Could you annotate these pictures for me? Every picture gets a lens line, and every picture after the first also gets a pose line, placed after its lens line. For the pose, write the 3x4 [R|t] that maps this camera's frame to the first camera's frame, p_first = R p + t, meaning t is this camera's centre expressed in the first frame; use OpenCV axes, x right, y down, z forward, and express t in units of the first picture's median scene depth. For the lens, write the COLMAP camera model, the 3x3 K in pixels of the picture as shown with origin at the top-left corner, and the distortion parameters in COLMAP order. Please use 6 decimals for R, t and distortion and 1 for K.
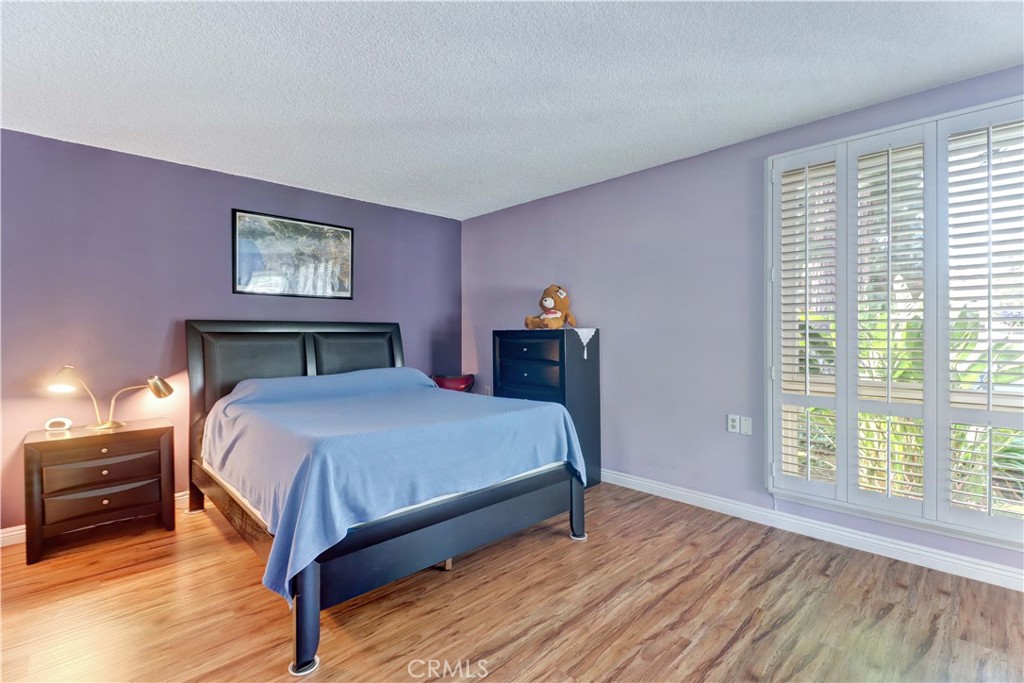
lens RADIAL K [[476.2, 0, 515.9], [0, 476.2, 331.0], [0, 0, 1]] dist [0.014730, -0.013289]
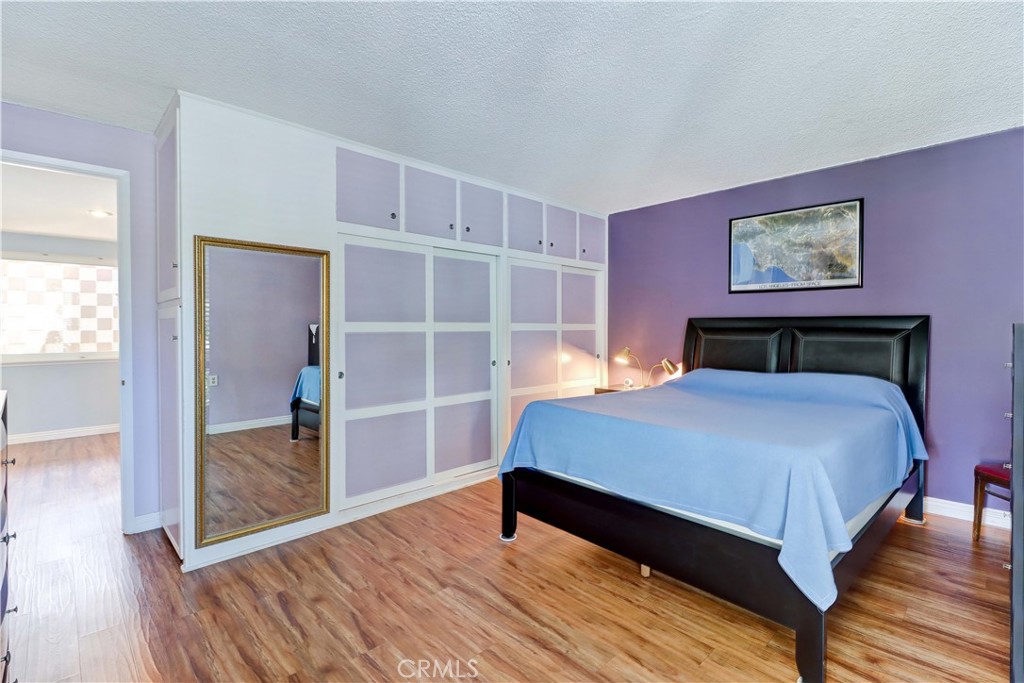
lens RADIAL K [[476.2, 0, 515.9], [0, 476.2, 331.0], [0, 0, 1]] dist [0.014730, -0.013289]
pose [[-0.025957, 0.011032, -0.999602, 0.554093], [-0.003436, 0.999932, 0.011125, -0.000179], [0.999657, 0.003724, -0.025917, 0.522404]]
